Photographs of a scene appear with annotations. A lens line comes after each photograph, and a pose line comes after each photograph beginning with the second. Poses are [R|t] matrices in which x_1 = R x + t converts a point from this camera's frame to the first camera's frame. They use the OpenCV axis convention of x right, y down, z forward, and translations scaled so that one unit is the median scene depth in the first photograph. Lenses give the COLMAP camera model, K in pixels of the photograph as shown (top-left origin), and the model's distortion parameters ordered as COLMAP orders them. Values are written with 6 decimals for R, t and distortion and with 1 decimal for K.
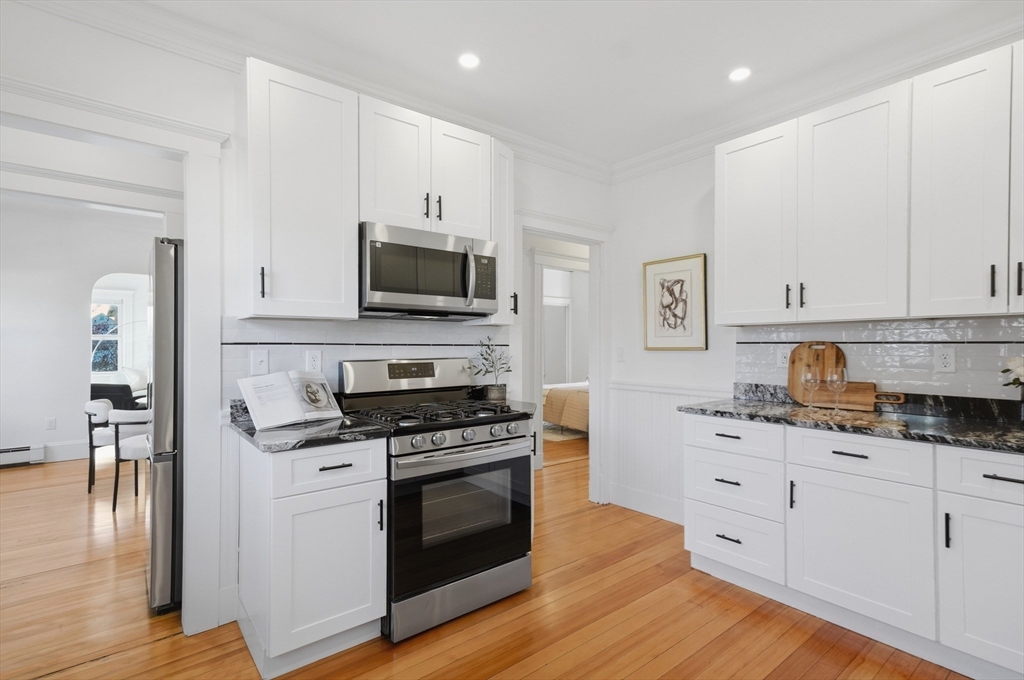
lens RADIAL K [[488.9, 0, 514.9], [0, 488.9, 343.9], [0, 0, 1]] dist [0.002232, 0.008583]
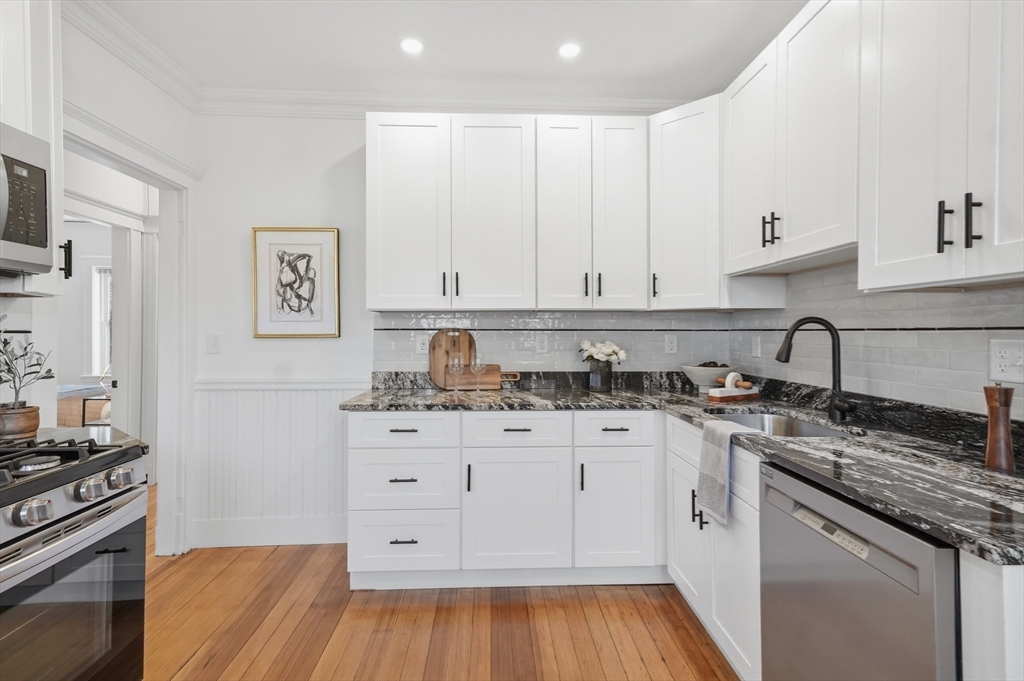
lens RADIAL K [[496.1, 0, 512.9], [0, 496.1, 329.0], [0, 0, 1]] dist [0.011166, 0.000779]
pose [[0.592601, 0.005535, 0.805477, -0.182292], [-0.003545, 0.999985, -0.004263, 0.000205], [-0.805488, -0.000329, 0.592612, 0.258202]]
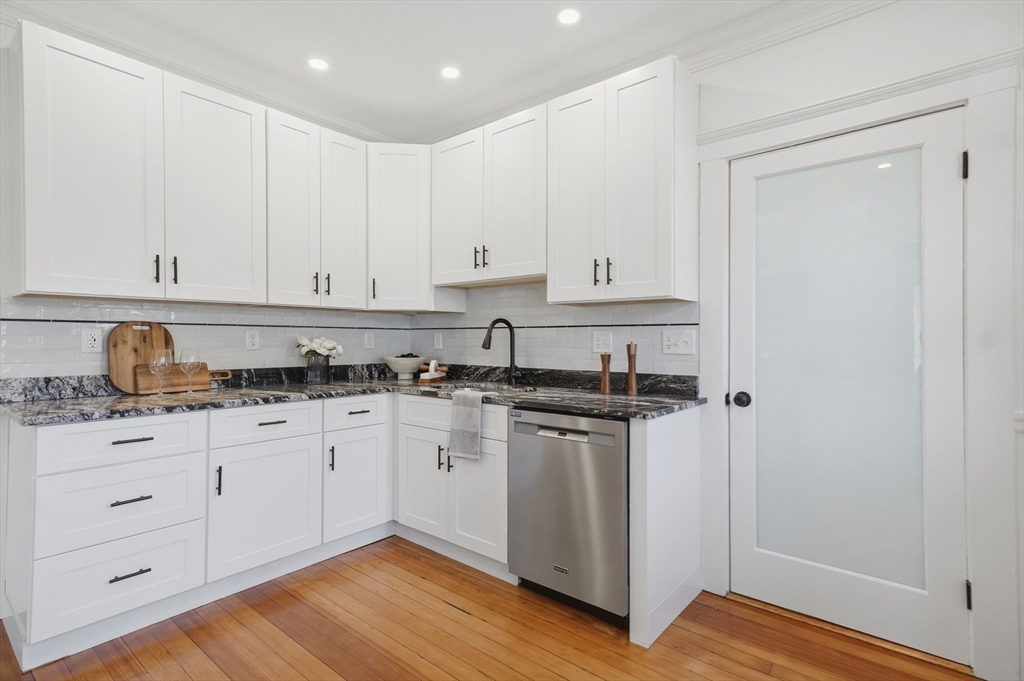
lens RADIAL K [[499.6, 0, 515.0], [0, 499.6, 333.7], [0, 0, 1]] dist [-0.001894, 0.013959]
pose [[-0.202315, 0.009978, 0.979270, -0.423387], [-0.006526, 0.999912, -0.011536, 0.023917], [-0.979299, -0.008724, -0.202232, 0.529408]]
